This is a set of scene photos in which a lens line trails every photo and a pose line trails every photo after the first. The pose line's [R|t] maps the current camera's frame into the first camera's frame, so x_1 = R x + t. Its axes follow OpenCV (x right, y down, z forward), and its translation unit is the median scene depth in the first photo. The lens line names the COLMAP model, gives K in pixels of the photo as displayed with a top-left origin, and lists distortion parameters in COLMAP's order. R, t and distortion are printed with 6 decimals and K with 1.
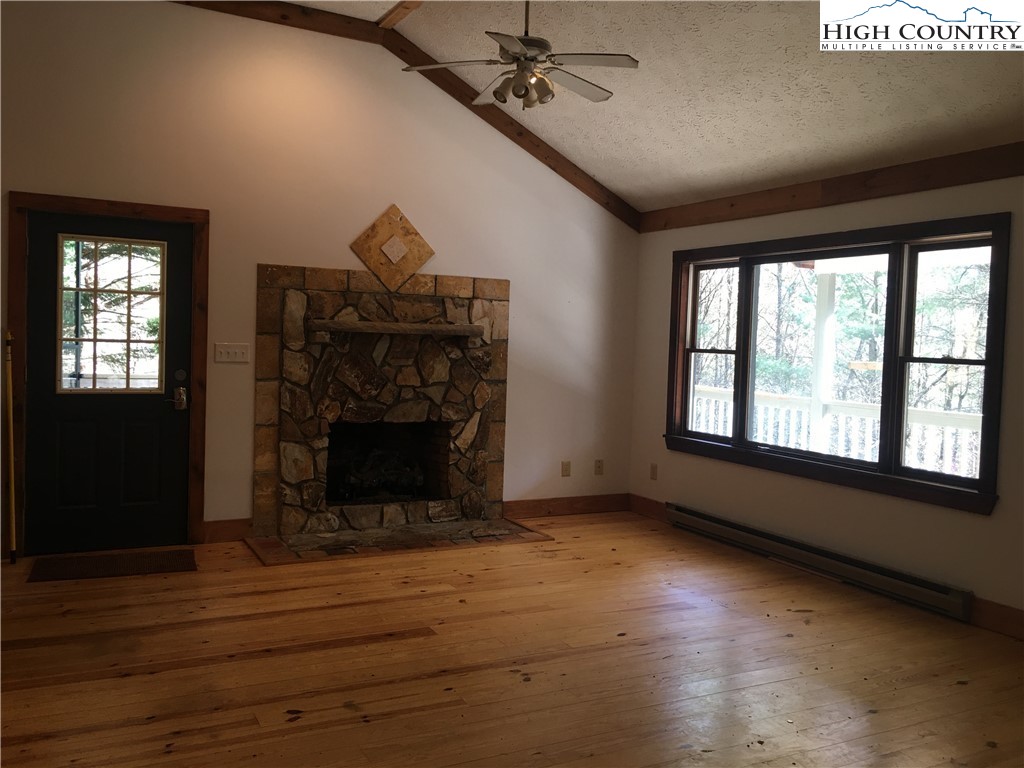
lens RADIAL K [[873.0, 0, 503.1], [0, 873.0, 382.7], [0, 0, 1]] dist [0.074980, -0.100811]
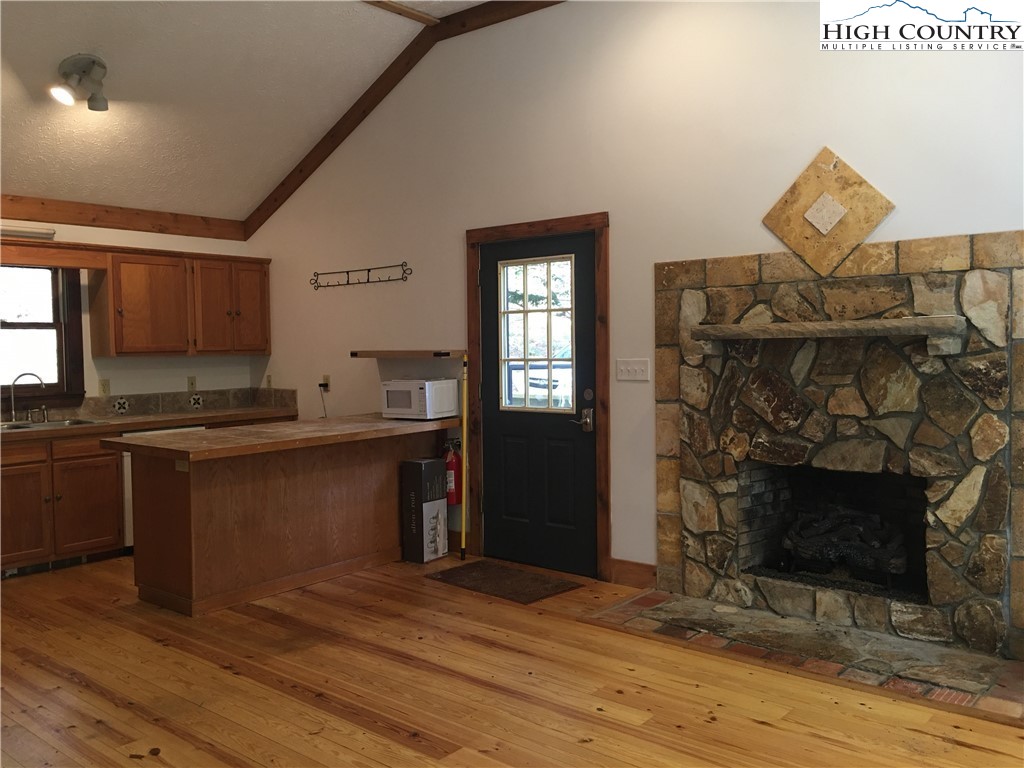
lens RADIAL K [[873.0, 0, 507.3], [0, 873.0, 379.9], [0, 0, 1]] dist [0.074980, -0.100811]
pose [[0.378530, -0.000939, -0.925588, 0.429954], [-0.017868, 0.999806, -0.008322, -0.014030], [0.925416, 0.019689, 0.378440, 0.536637]]
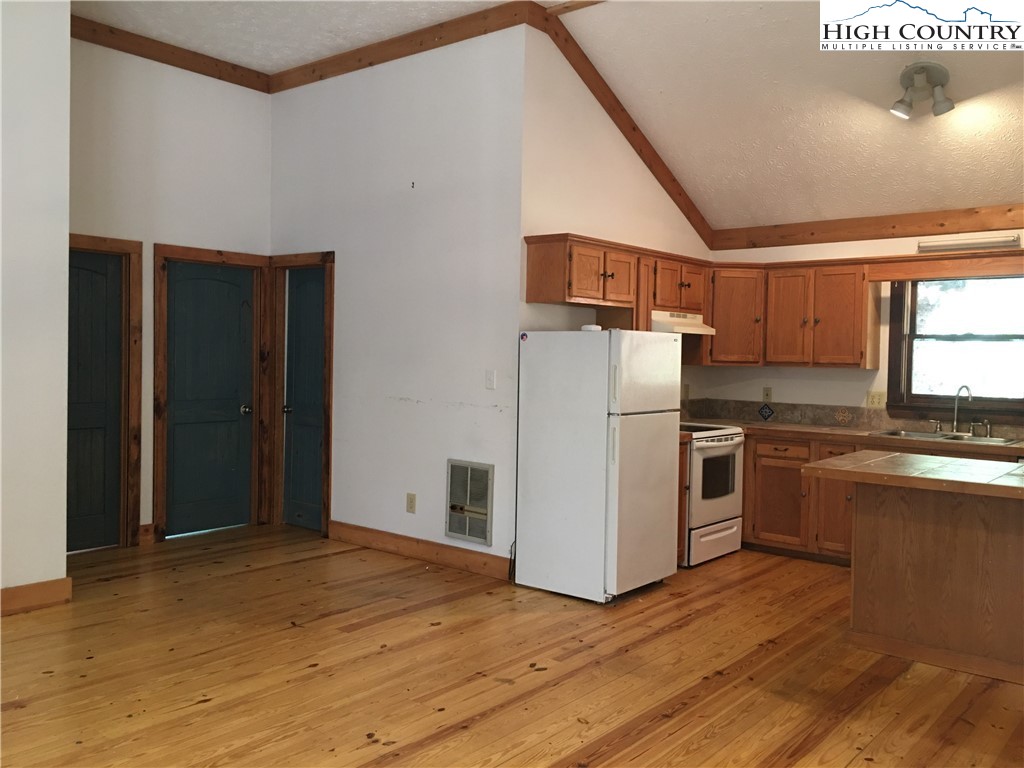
lens RADIAL K [[873.0, 0, 514.4], [0, 873.0, 376.7], [0, 0, 1]] dist [0.074980, -0.100811]
pose [[-0.919572, -0.039596, -0.390922, 0.157808], [-0.069026, 0.995717, 0.061515, -0.056157], [0.386811, 0.083551, -0.918366, 1.129468]]
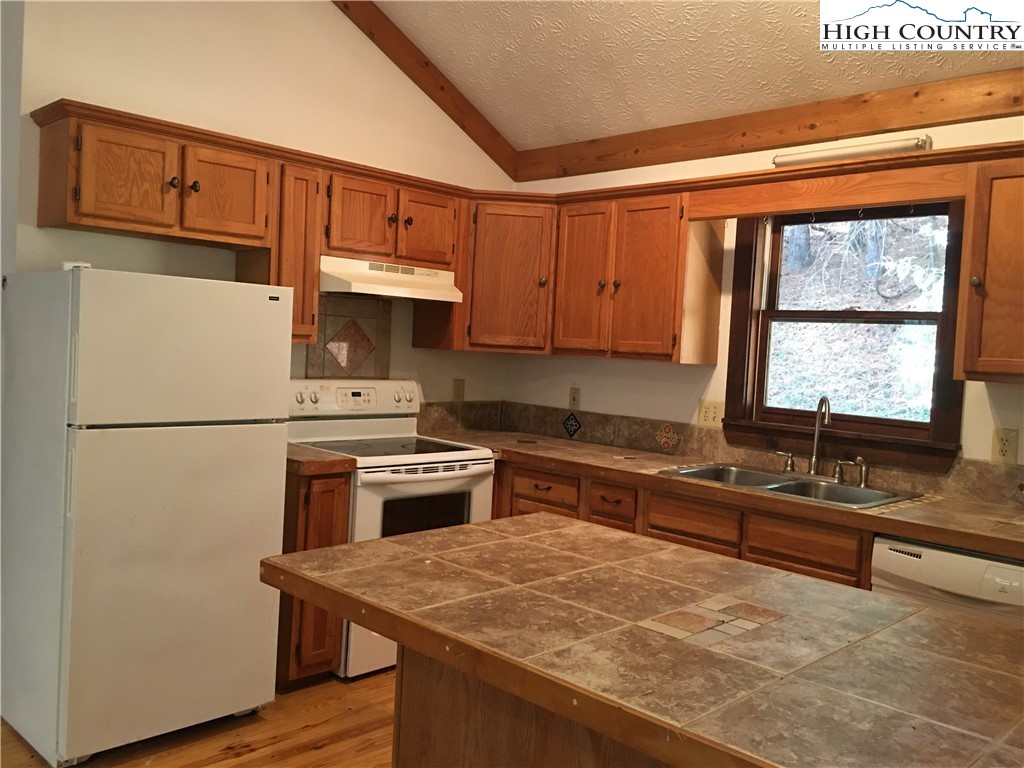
lens RADIAL K [[873.0, 0, 516.3], [0, 873.0, 377.8], [0, 0, 1]] dist [0.074980, -0.100811]
pose [[-0.949005, -0.069395, -0.307529, -0.323719], [-0.098492, 0.991908, 0.080110, -0.058619], [0.299481, 0.106314, -0.948160, 0.900400]]
